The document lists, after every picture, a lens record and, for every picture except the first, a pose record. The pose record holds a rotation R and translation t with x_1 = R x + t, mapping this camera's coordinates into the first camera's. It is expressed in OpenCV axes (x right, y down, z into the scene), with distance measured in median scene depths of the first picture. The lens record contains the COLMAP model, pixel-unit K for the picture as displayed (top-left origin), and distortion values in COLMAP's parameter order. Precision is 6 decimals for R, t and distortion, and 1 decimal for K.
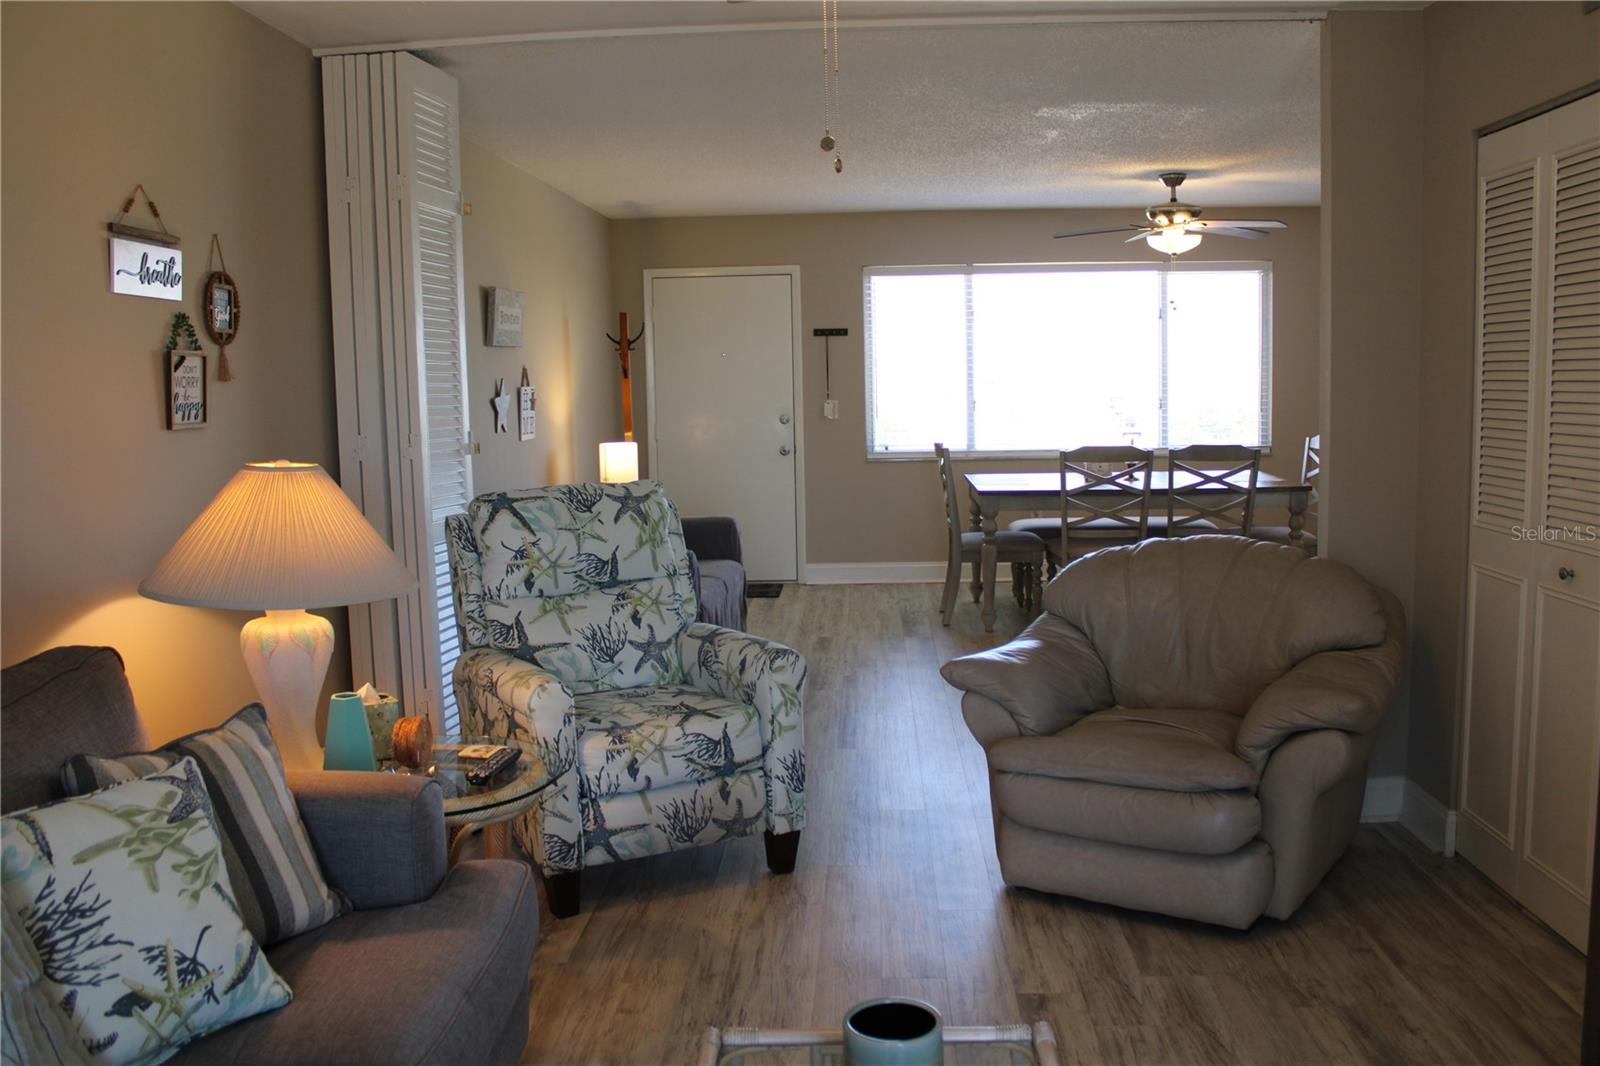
lens RADIAL K [[1349.1, 0, 808.2], [0, 1349.1, 526.2], [0, 0, 1]] dist [-0.156209, 0.127808]
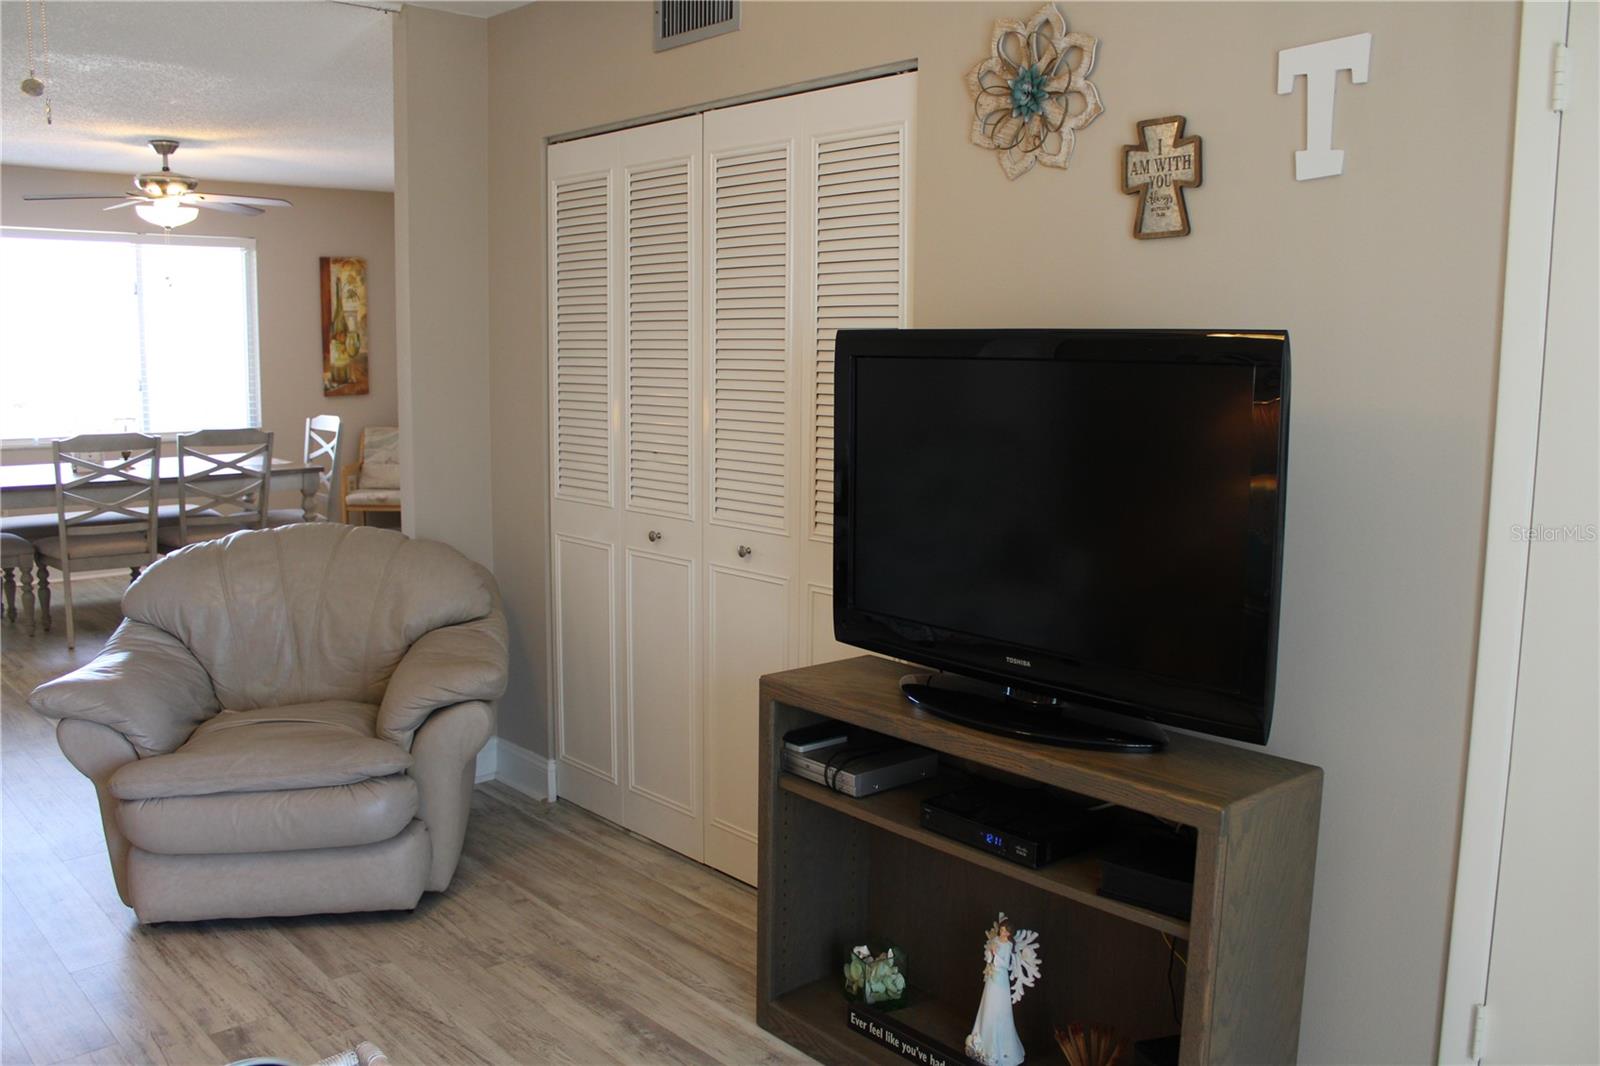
lens RADIAL K [[1349.1, 0, 818.1], [0, 1349.1, 525.4], [0, 0, 1]] dist [-0.156209, 0.127808]
pose [[0.703638, -0.068049, 0.707292, -0.133444], [0.055989, 0.997618, 0.040281, -0.010900], [-0.708349, 0.011258, 0.705772, 0.050961]]
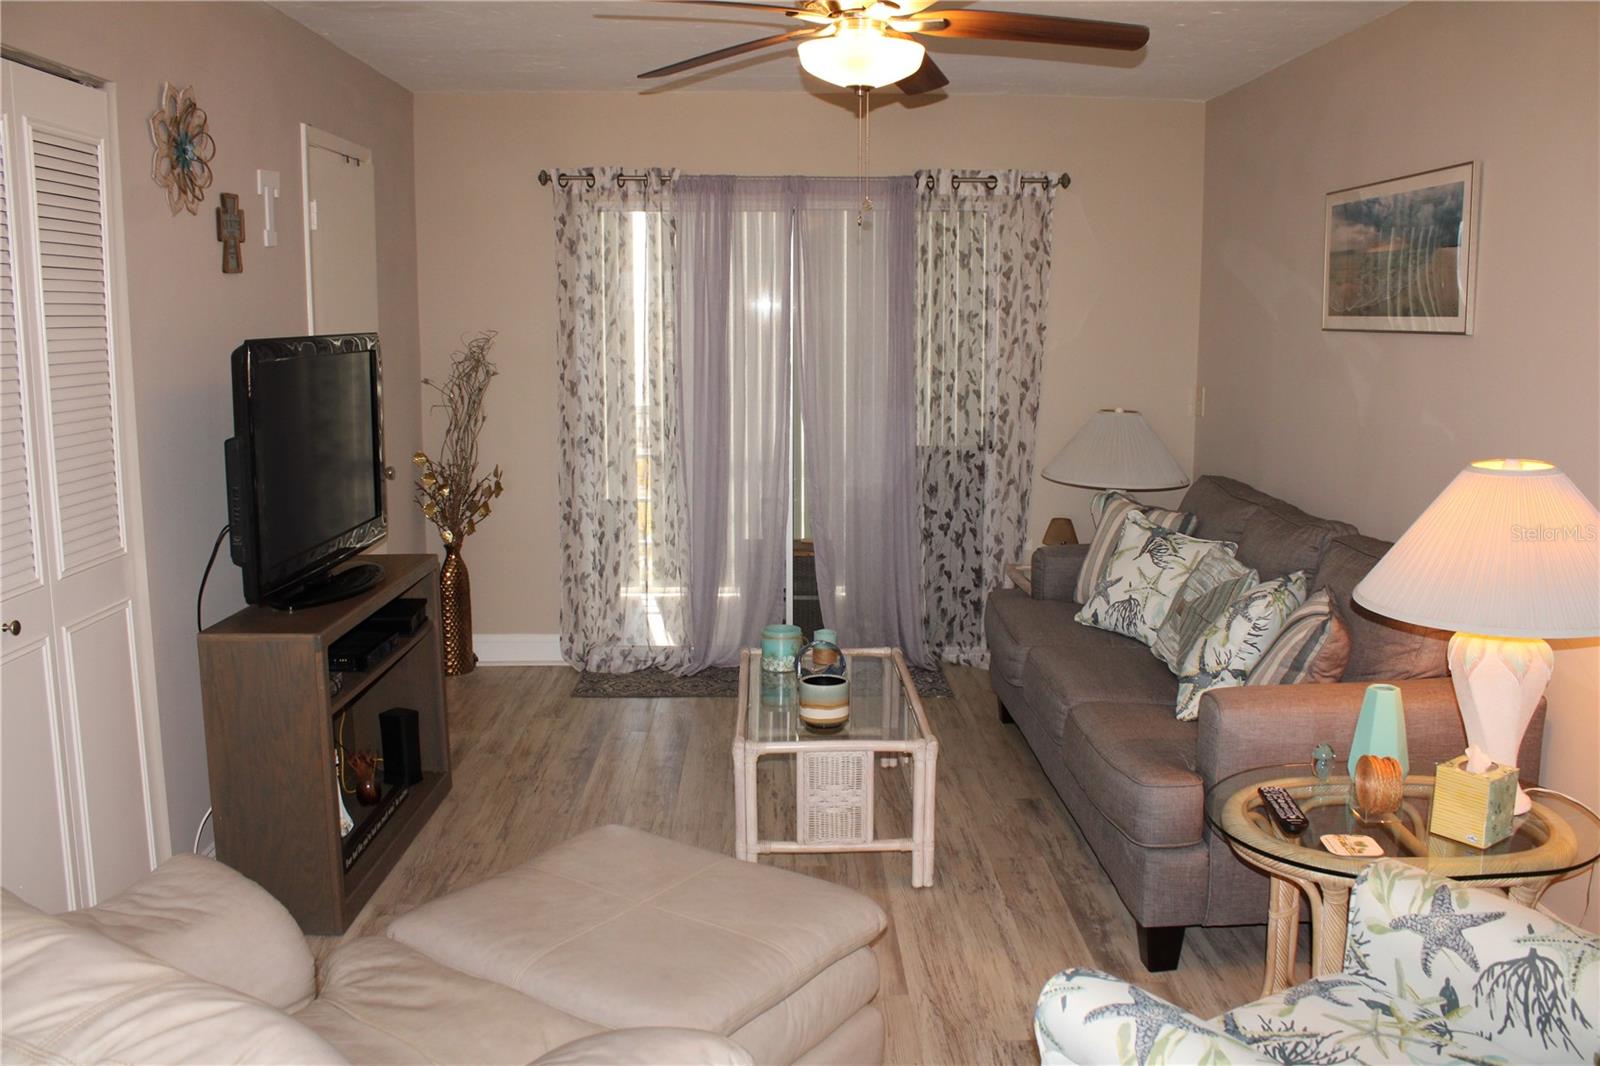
lens RADIAL K [[1349.1, 0, 815.2], [0, 1349.1, 516.1], [0, 0, 1]] dist [-0.156209, 0.127808]
pose [[-0.996685, 0.028665, -0.076147, 0.114607], [0.008058, 0.966061, 0.258190, -0.199528], [0.080963, 0.256720, -0.963089, 1.485301]]
